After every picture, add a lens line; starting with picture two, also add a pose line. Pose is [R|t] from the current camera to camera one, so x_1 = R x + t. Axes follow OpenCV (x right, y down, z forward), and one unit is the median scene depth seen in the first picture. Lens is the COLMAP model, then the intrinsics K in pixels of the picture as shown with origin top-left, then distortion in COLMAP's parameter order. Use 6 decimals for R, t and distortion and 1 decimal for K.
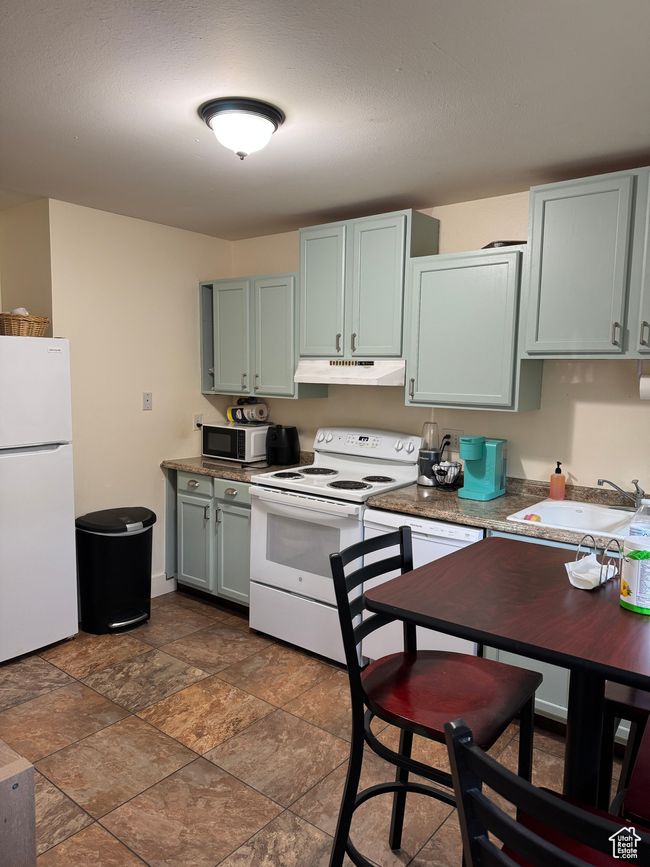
lens RADIAL K [[618.6, 0, 325.0], [0, 618.6, 433.5], [0, 0, 1]] dist [0.046143, -0.062291]
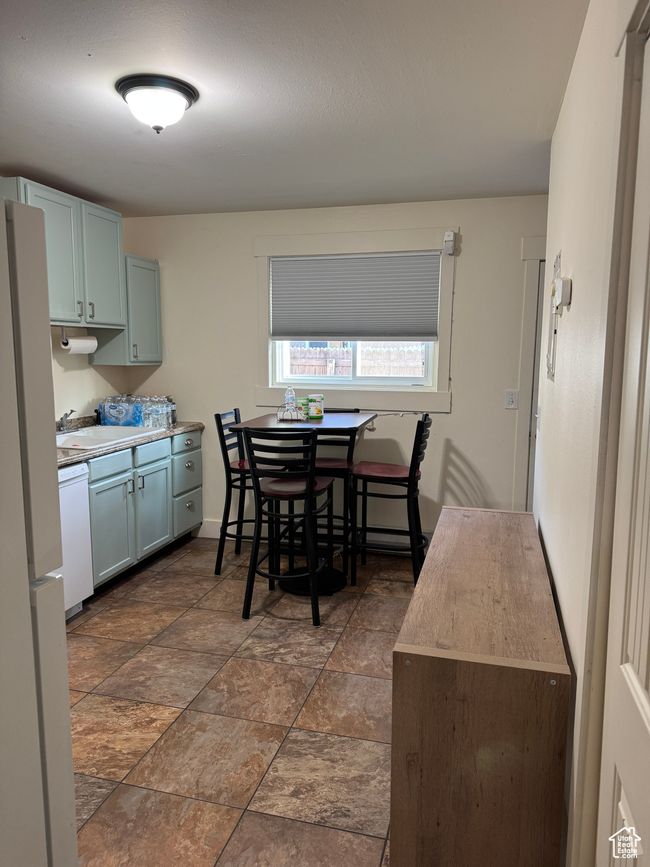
lens RADIAL K [[618.6, 0, 325.0], [0, 618.6, 433.5], [0, 0, 1]] dist [0.046143, -0.062291]
pose [[-0.400796, -0.143083, 0.904926, -0.857004], [0.081249, 0.978286, 0.190668, -0.080847], [-0.912558, 0.149943, -0.380467, 0.819292]]
